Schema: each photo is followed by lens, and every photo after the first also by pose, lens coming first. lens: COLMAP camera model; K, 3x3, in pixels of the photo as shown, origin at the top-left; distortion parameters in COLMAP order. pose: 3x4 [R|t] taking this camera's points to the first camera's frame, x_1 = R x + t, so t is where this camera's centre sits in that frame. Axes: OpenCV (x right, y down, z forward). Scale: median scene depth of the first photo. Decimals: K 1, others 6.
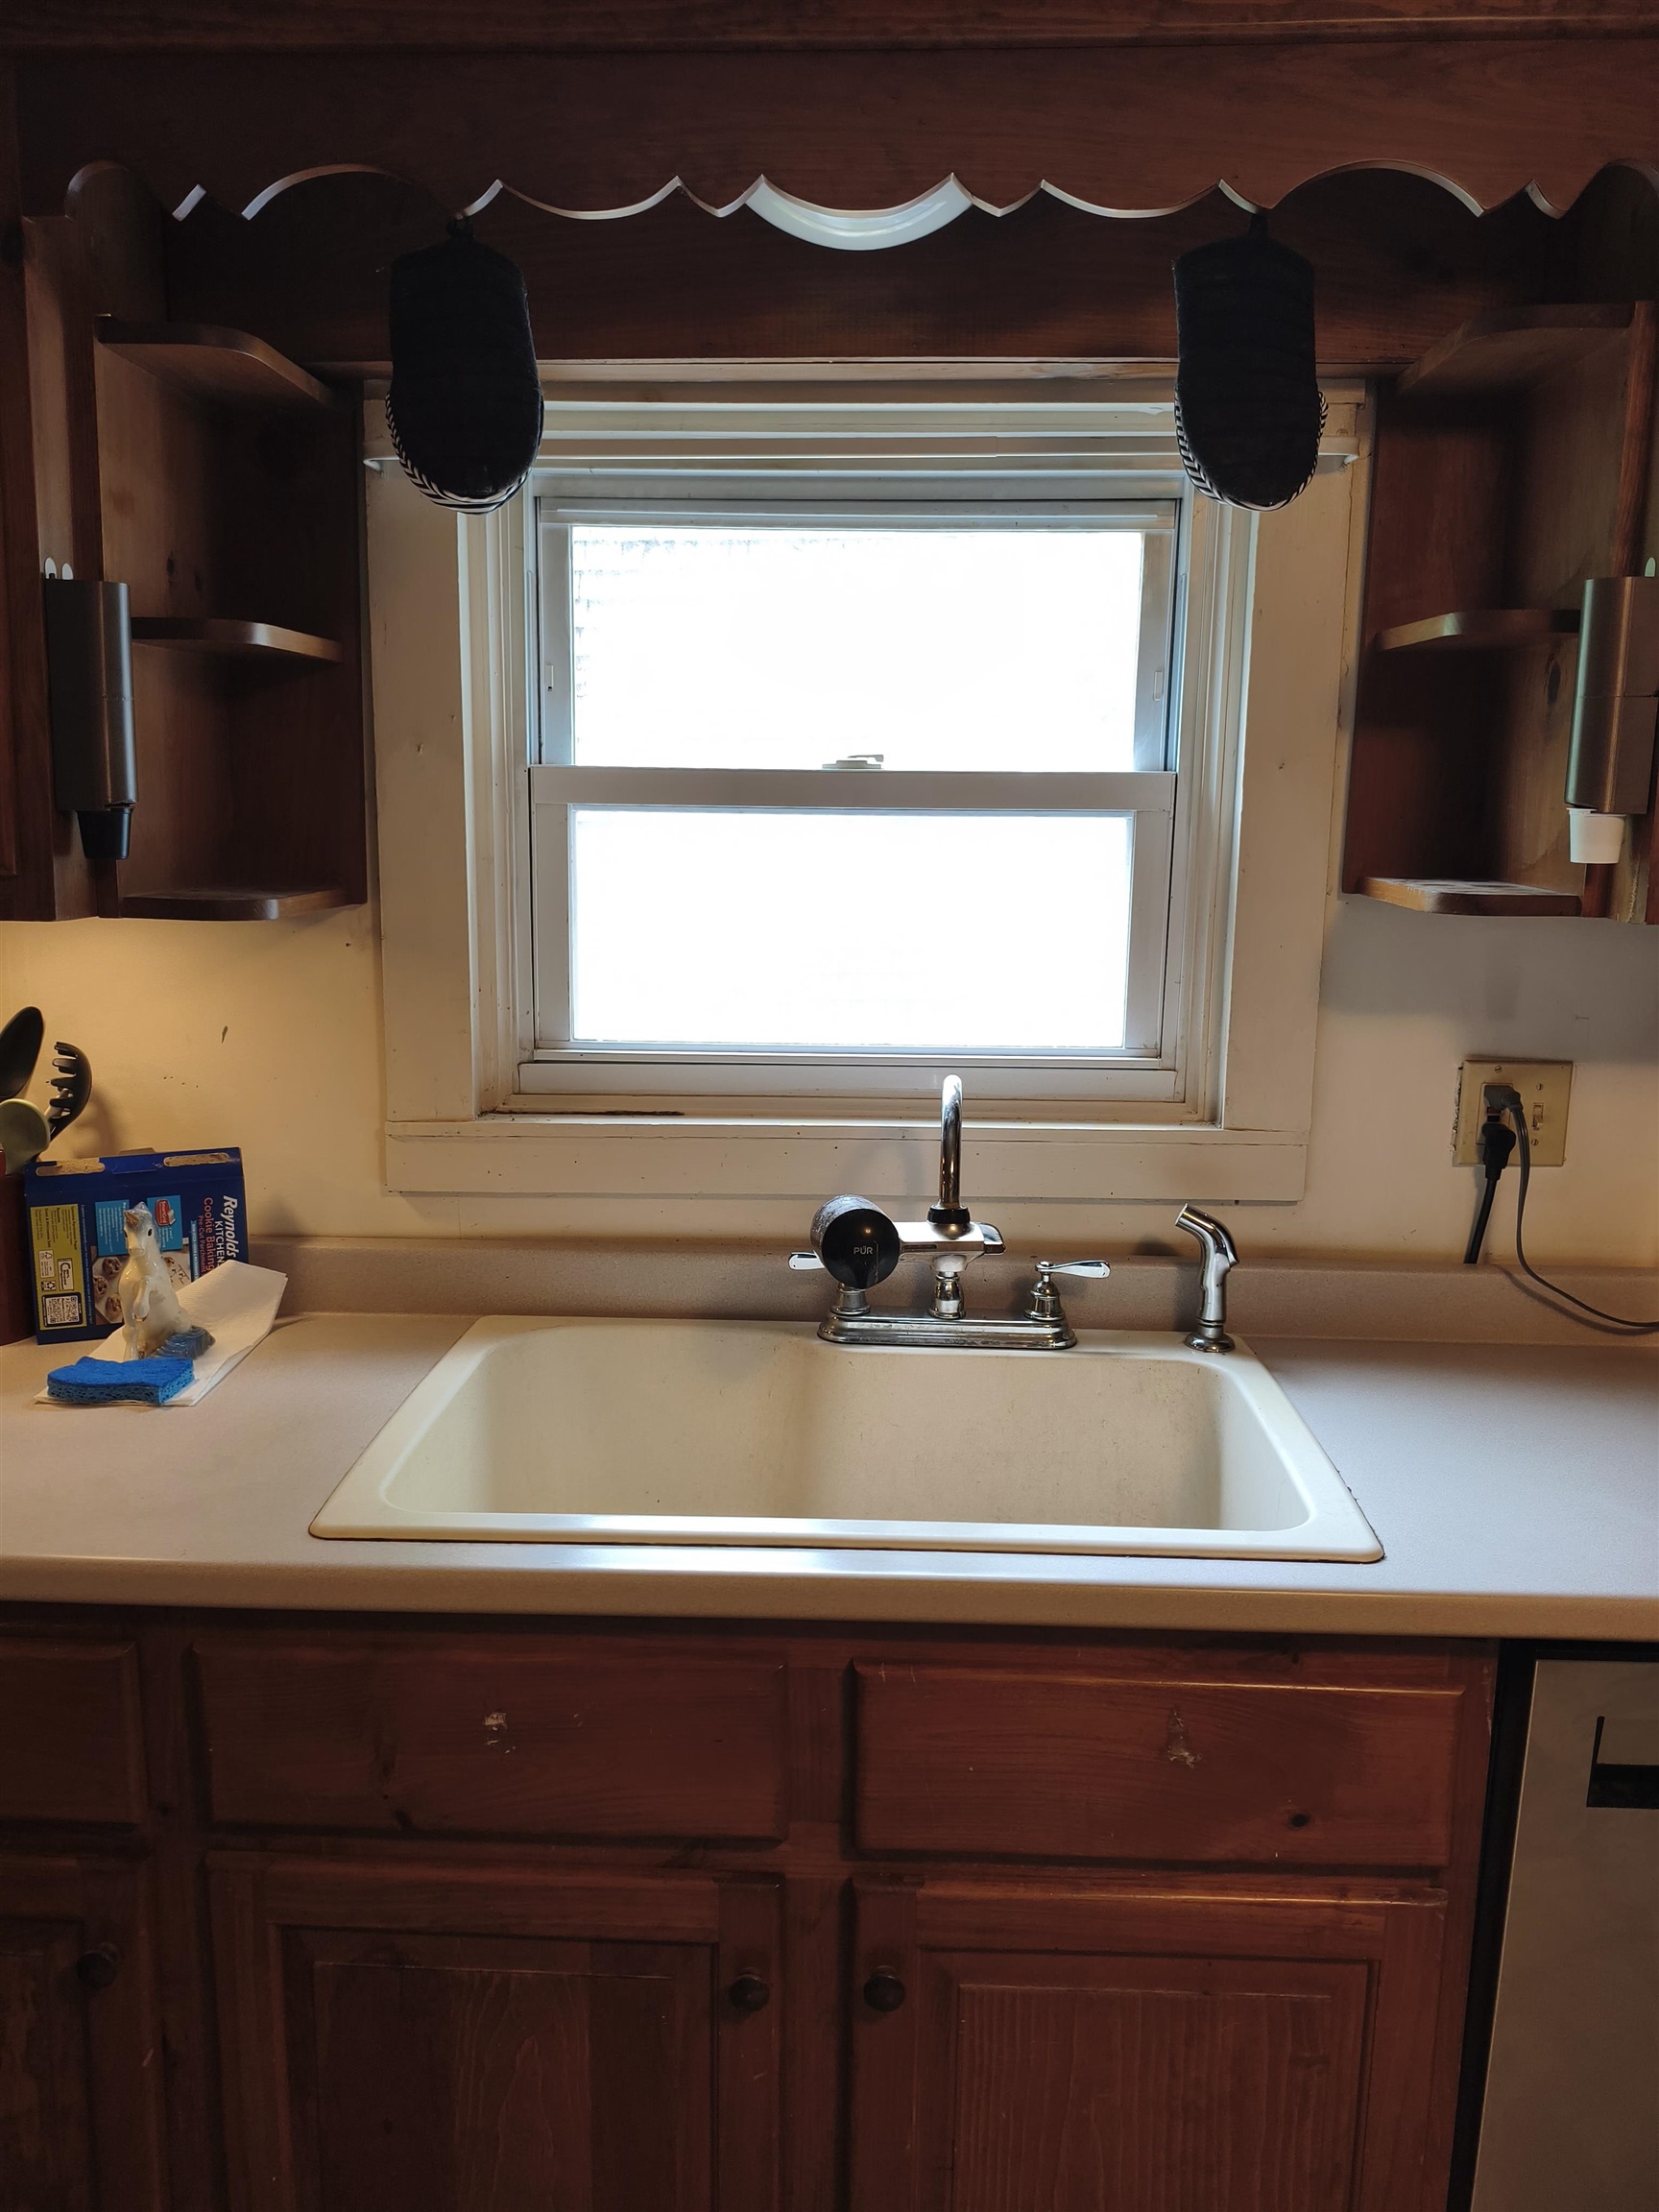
lens RADIAL K [[1728.4, 0, 829.5], [0, 1728.4, 1106.0], [0, 0, 1]] dist [-0.003911, -0.003414]
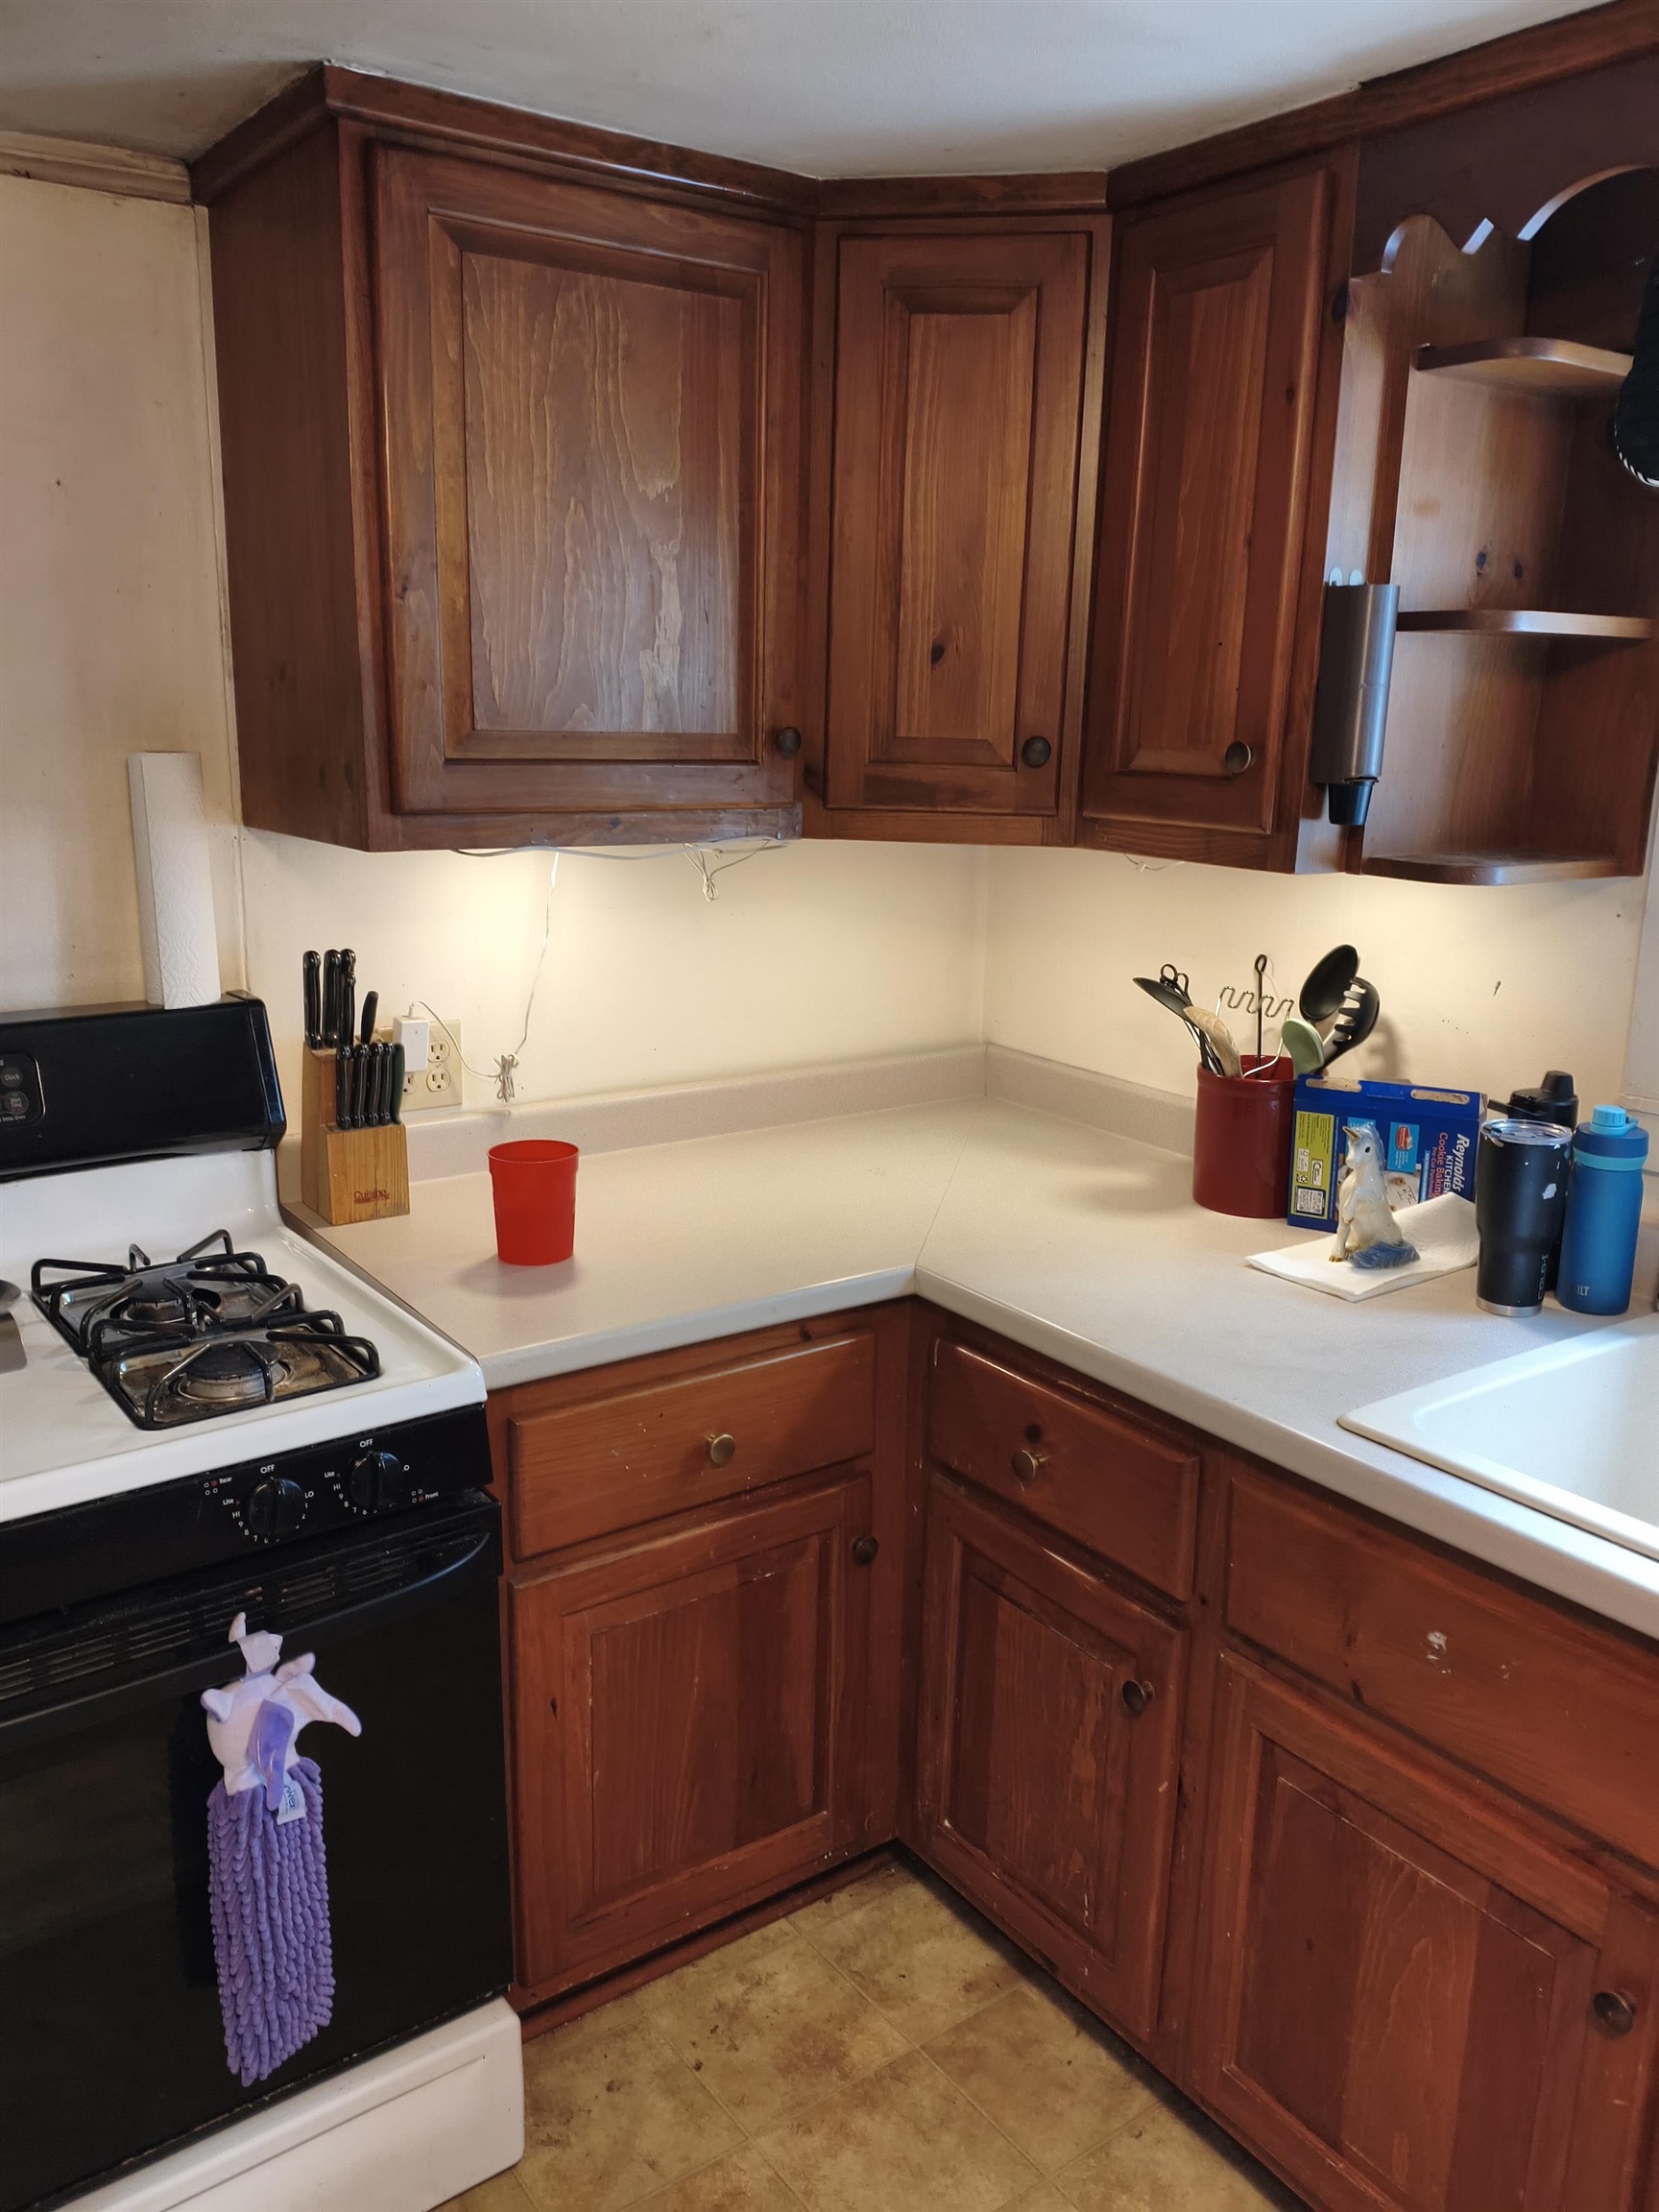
lens RADIAL K [[1704.4, 0, 844.3], [0, 1704.4, 1113.7], [0, 0, 1]] dist [0.069717, -0.132598]
pose [[0.600965, 0.180089, -0.778723, 0.323318], [-0.150854, 0.982332, 0.110758, -0.027685], [0.784910, 0.050912, 0.617514, 0.023288]]
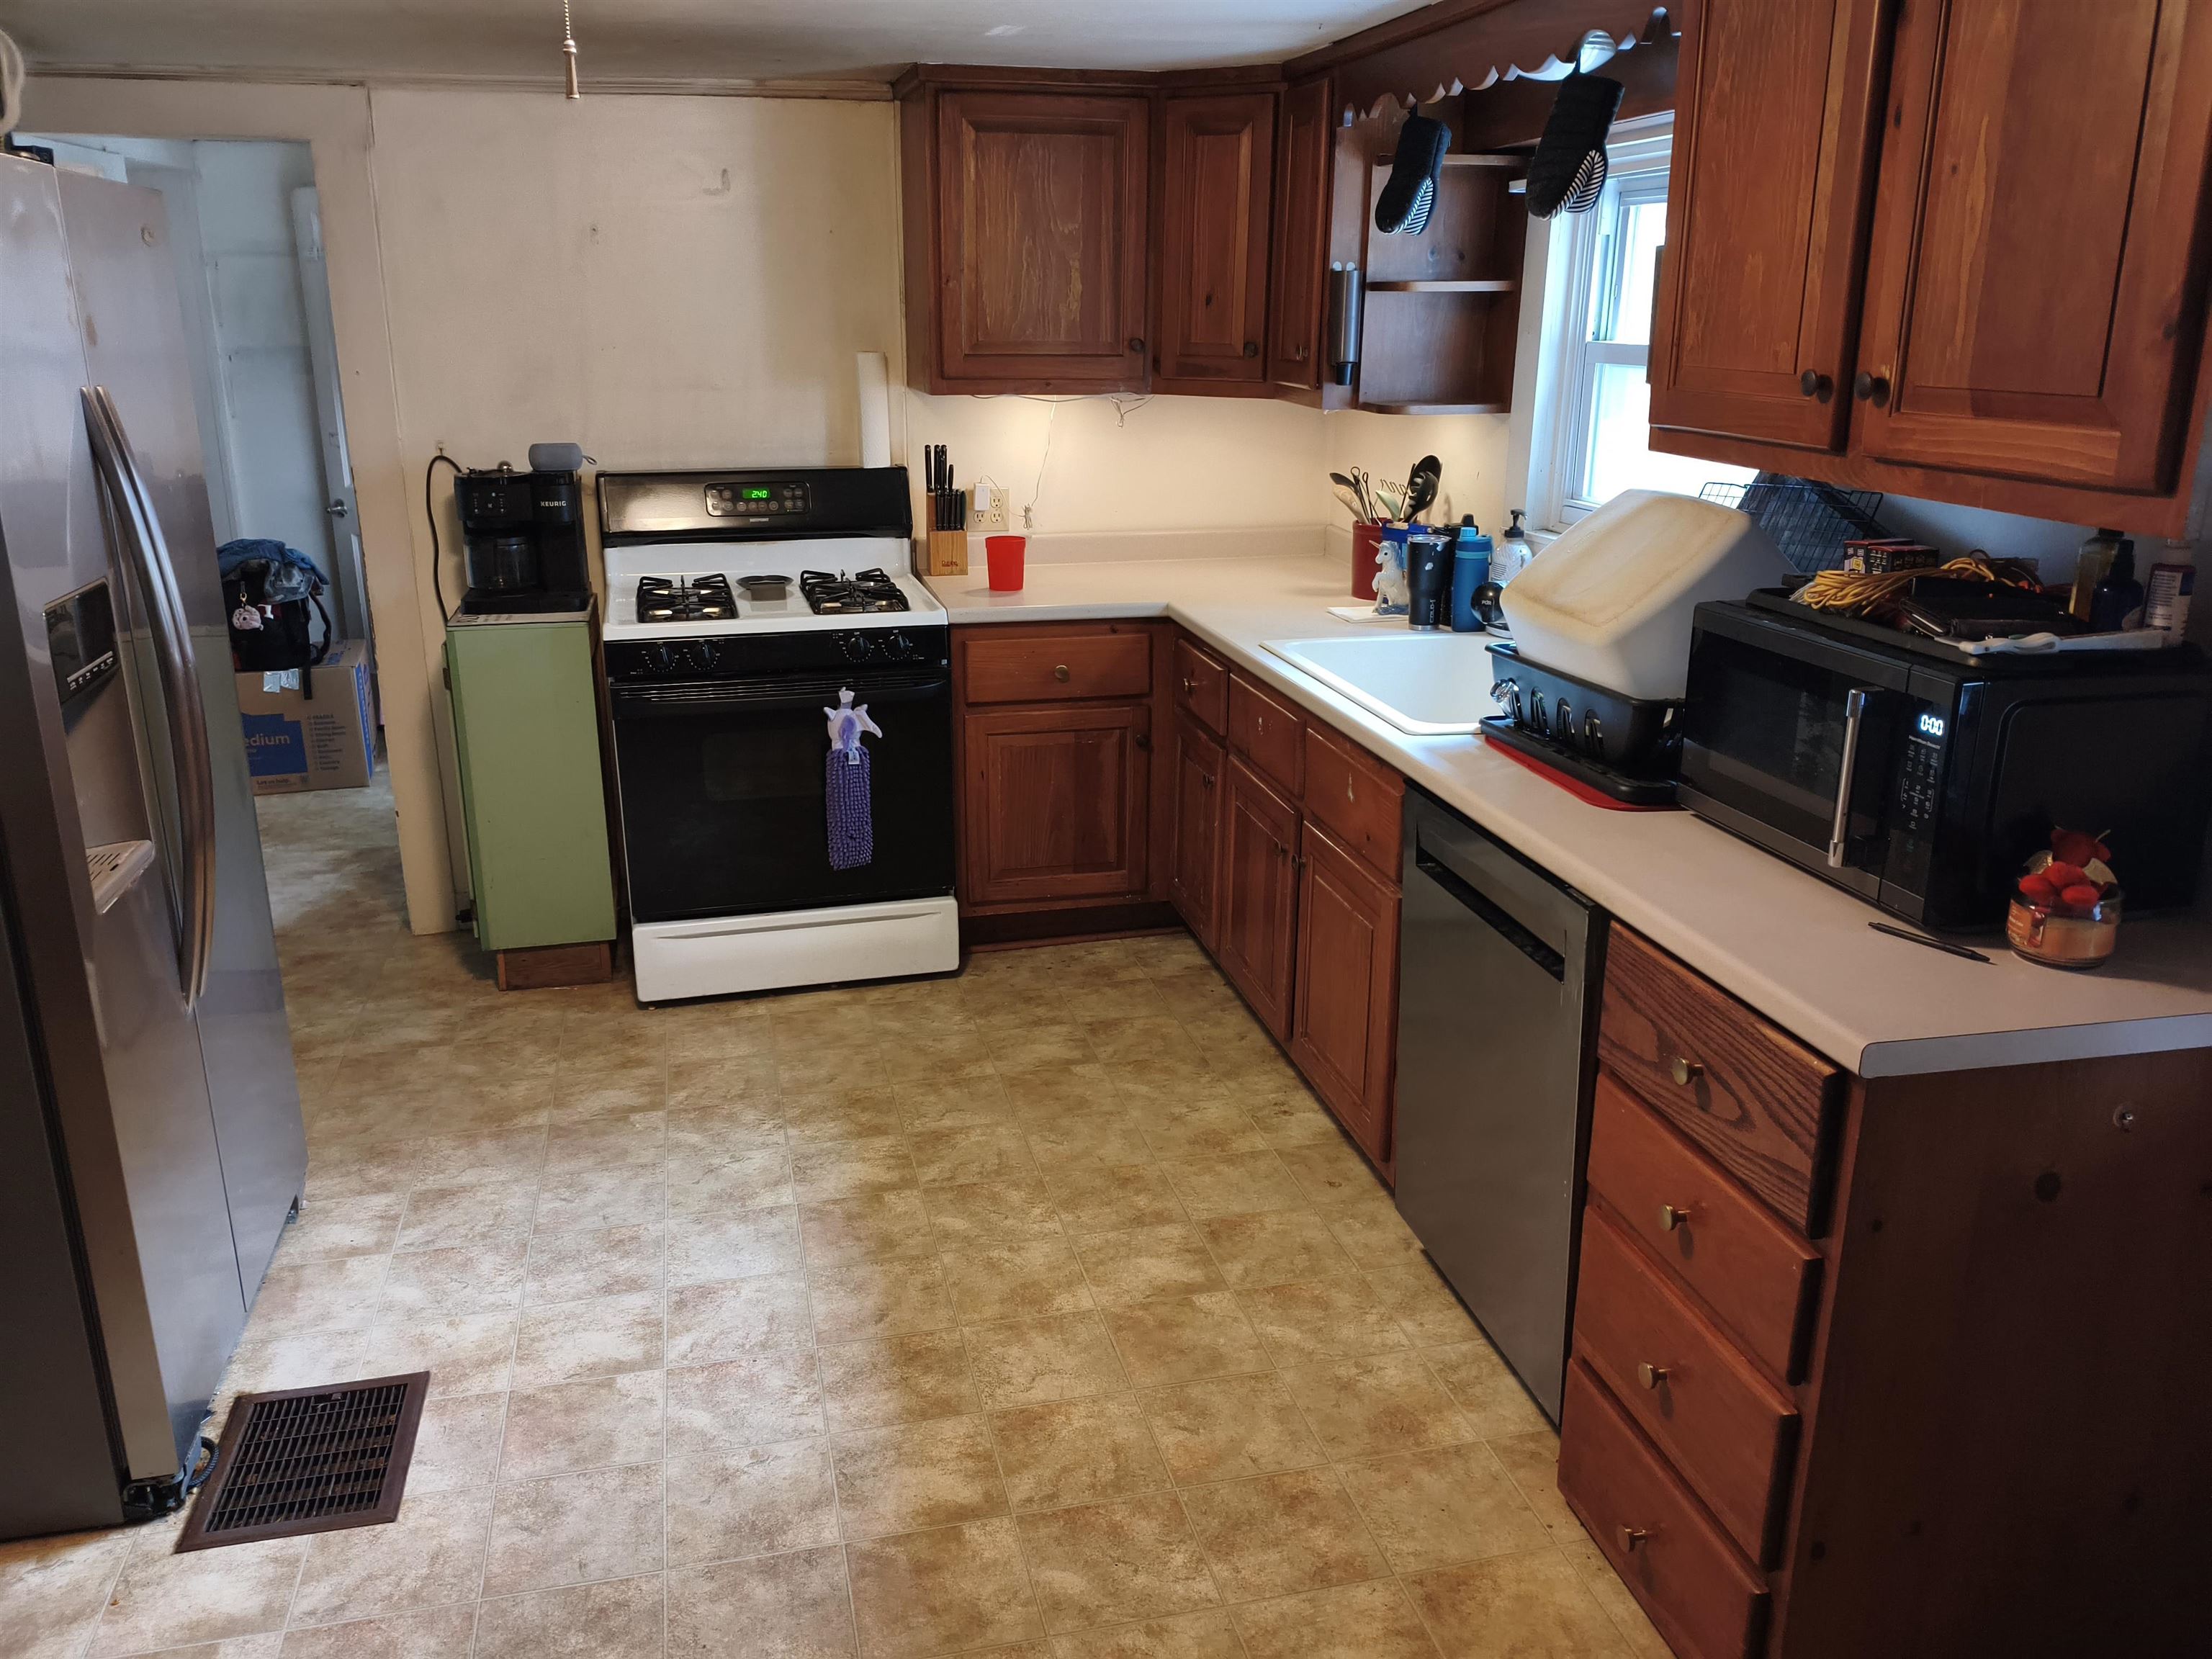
lens RADIAL K [[1698.7, 0, 1106.0], [0, 1698.7, 832.7], [0, 0, 1]] dist [0.072493, -0.139602]
pose [[0.254237, 0.273280, -0.927729, 1.960419], [-0.174734, 0.956442, 0.233853, -0.042456], [0.951226, 0.102652, 0.290914, 0.028709]]
